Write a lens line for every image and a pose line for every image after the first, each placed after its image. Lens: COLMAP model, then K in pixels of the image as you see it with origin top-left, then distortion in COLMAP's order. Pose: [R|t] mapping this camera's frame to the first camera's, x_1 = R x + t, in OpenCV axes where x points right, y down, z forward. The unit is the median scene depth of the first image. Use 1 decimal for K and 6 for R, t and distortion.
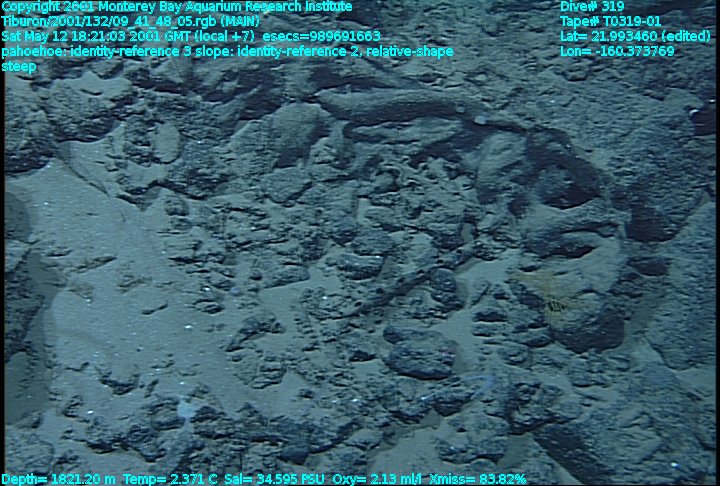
lens RADIAL K [[1092.0, 0, 358.8], [0, 1092.0, 246.8], [0, 0, 1]] dist [0.202867, 0.000000]
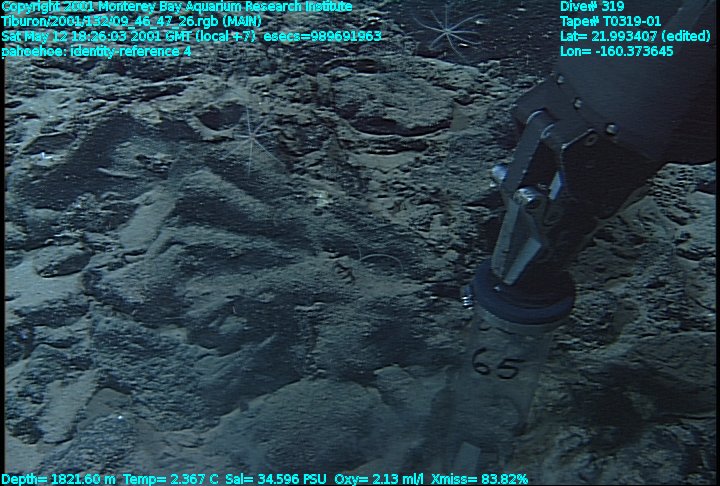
lens RADIAL K [[1092.0, 0, 361.6], [0, 1092.0, 244.1], [0, 0, 1]] dist [0.202867, 0.000000]
pose [[0.869048, 0.149398, -0.471630, 0.190743], [-0.244378, 0.958524, -0.146670, -0.124779], [0.430157, 0.242719, 0.869513, 0.569440]]
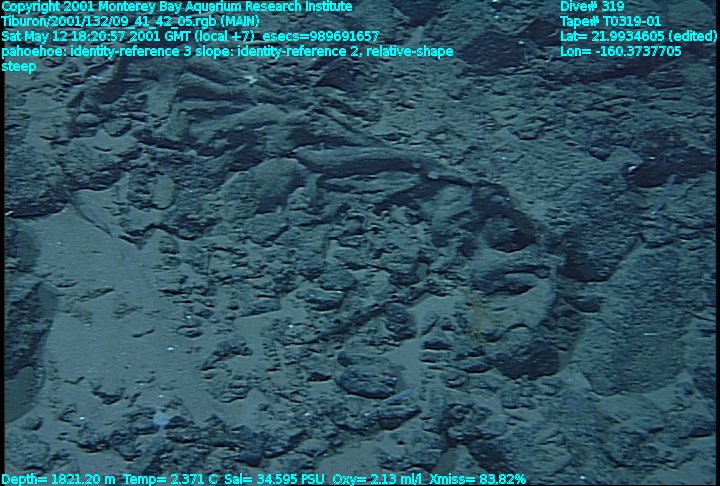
lens RADIAL K [[1092.0, 0, 361.2], [0, 1092.0, 240.9], [0, 0, 1]] dist [0.202867, 0.000000]
pose [[0.997229, 0.018412, -0.072078, 0.123559], [-0.019807, 0.999629, -0.018688, -0.023600], [0.071707, 0.020063, 0.997224, -0.163340]]
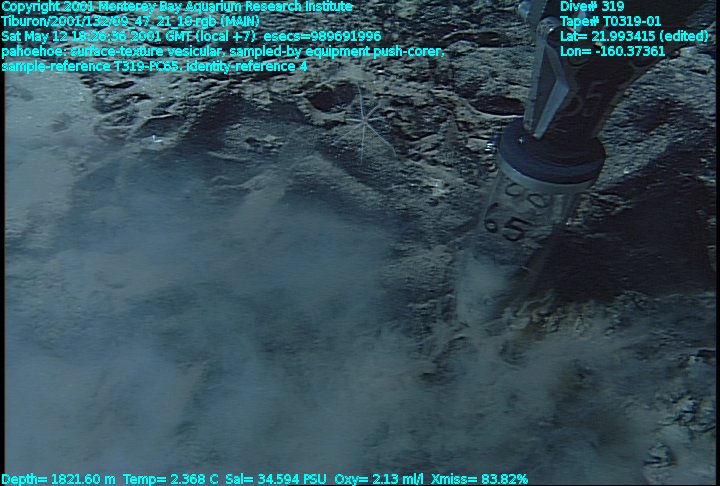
lens RADIAL K [[1092.0, 0, 357.2], [0, 1092.0, 246.0], [0, 0, 1]] dist [0.202867, 0.000000]
pose [[0.808452, 0.181023, -0.560032, 0.172815], [-0.267077, 0.960753, -0.074997, -0.147411], [0.524476, 0.210203, 0.825069, 0.595199]]
